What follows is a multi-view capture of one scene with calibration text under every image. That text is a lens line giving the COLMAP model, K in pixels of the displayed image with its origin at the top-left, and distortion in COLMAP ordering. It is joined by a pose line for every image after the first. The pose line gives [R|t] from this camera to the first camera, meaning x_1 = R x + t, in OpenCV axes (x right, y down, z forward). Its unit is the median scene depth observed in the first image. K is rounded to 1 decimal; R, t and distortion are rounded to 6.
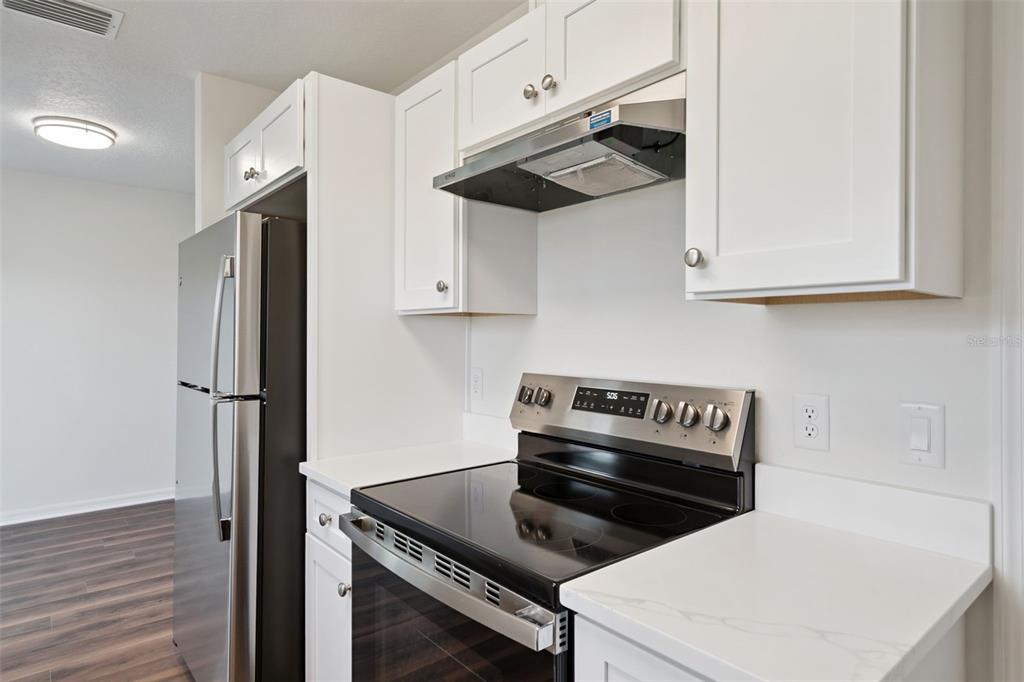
lens RADIAL K [[581.6, 0, 515.0], [0, 581.6, 337.3], [0, 0, 1]] dist [0.001632, -0.002337]
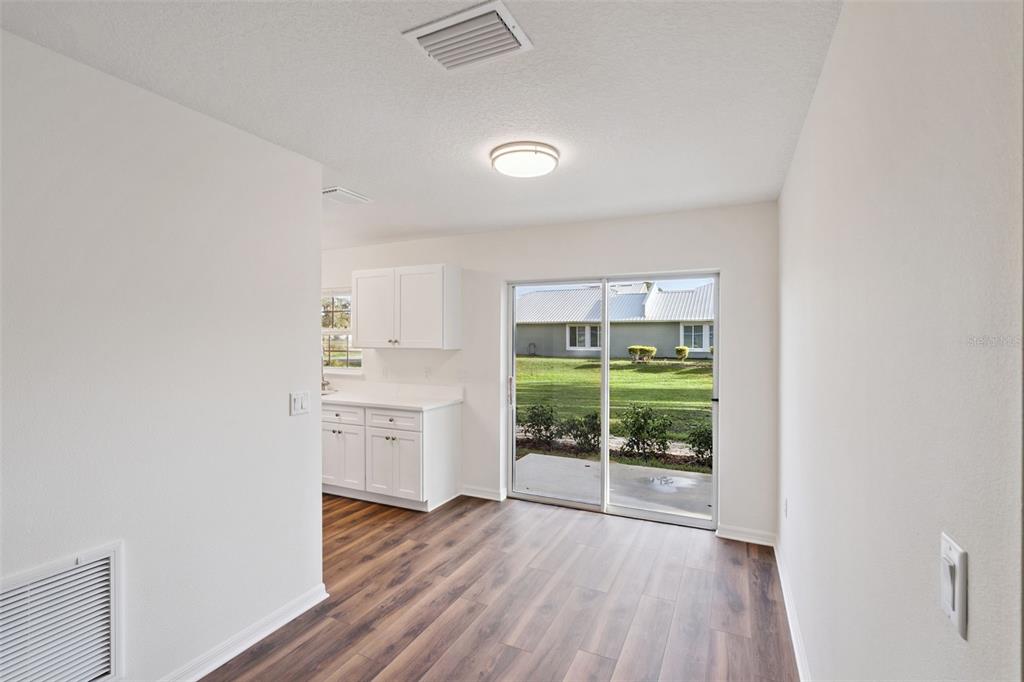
lens RADIAL K [[469.2, 0, 507.4], [0, 469.2, 340.3], [0, 0, 1]] dist [-0.005581, 0.000501]
pose [[-0.911782, -0.000580, -0.410674, -0.494280], [-0.005430, 0.999929, 0.010643, -0.068829], [0.410639, 0.011934, -0.911720, 2.041597]]
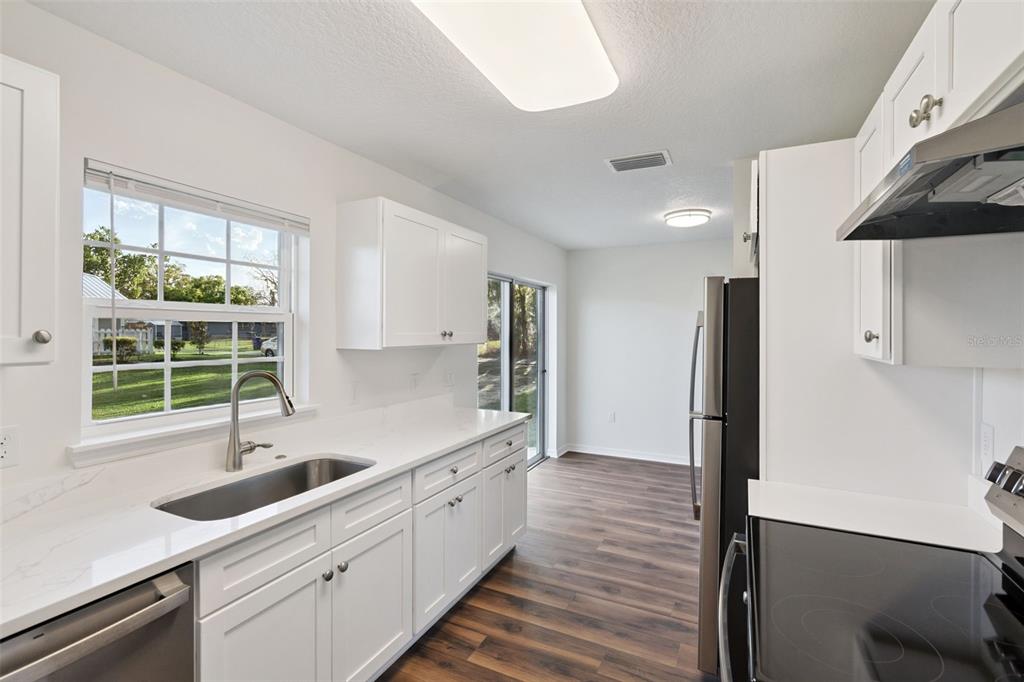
lens RADIAL K [[469.2, 0, 514.1], [0, 469.2, 334.2], [0, 0, 1]] dist [-0.005581, 0.000501]
pose [[0.408271, 0.010911, -0.912795, 0.206365], [-0.015168, 0.999872, 0.005168, -0.053636], [0.912735, 0.011735, 0.408384, 0.103256]]
